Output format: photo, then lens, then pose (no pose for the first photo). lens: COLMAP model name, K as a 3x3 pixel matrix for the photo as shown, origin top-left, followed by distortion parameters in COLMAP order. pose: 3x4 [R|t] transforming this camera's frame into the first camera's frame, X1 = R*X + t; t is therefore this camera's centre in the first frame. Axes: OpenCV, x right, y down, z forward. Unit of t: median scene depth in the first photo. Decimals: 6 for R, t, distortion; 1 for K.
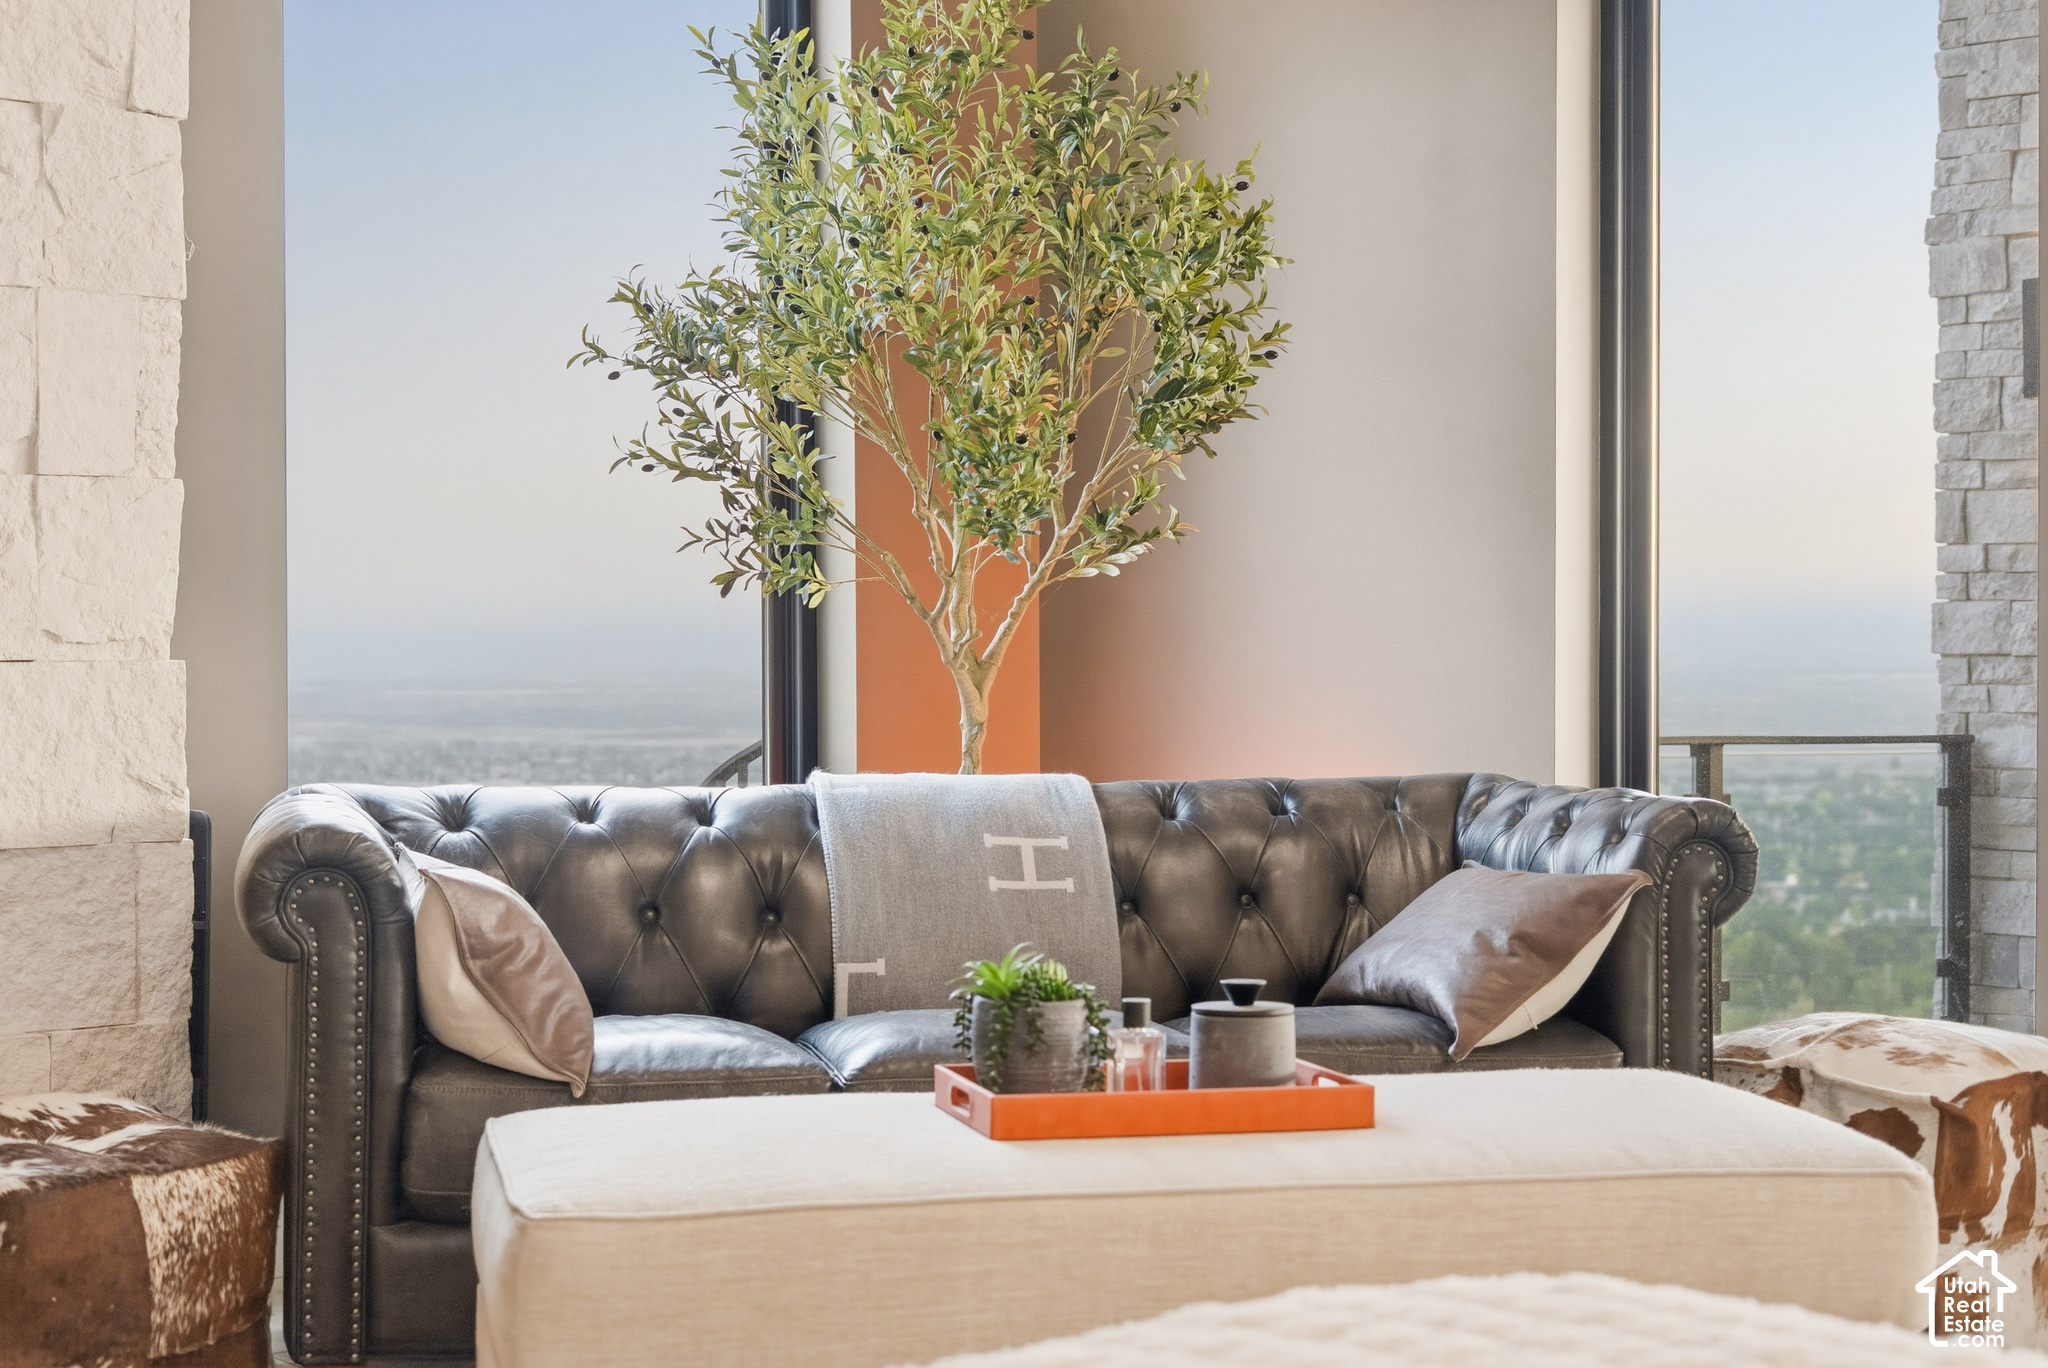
lens RADIAL K [[2955.0, 0, 1019.9], [0, 2955.0, 683.4], [0, 0, 1]] dist [-0.016301, 0.000000]
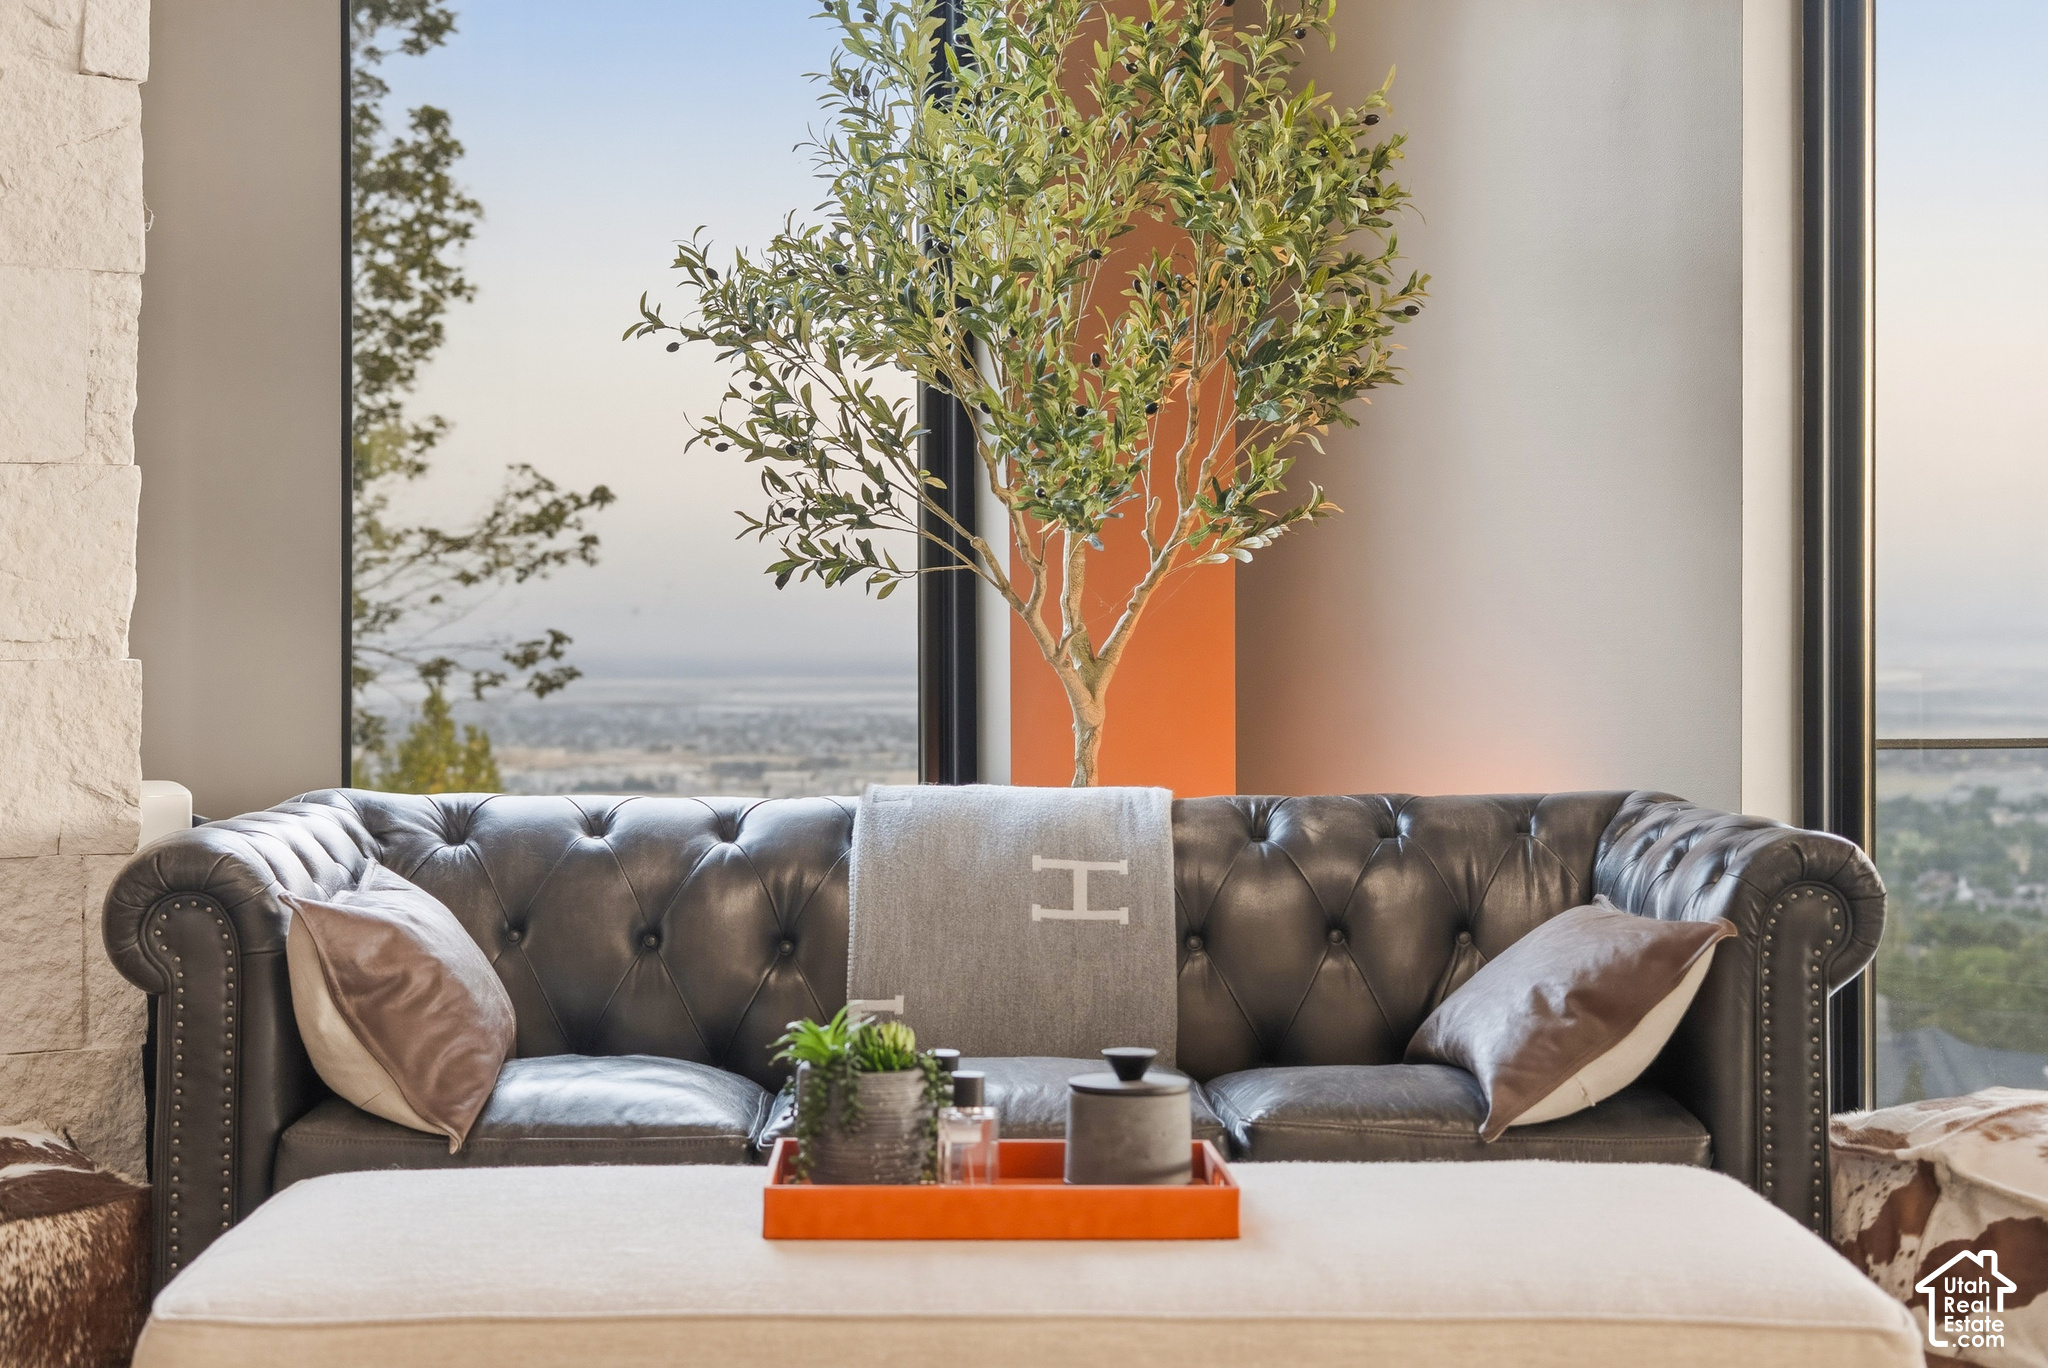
lens RADIAL K [[2955.0, 0, 1075.9], [0, 2955.0, 614.4], [0, 0, 1]] dist [-0.016301, 0.000000]
pose [[0.980320, 0.000126, -0.197414, 0.193223], [-0.002917, 0.999900, -0.013848, -0.010171], [0.197393, 0.014152, 0.980222, 0.145692]]
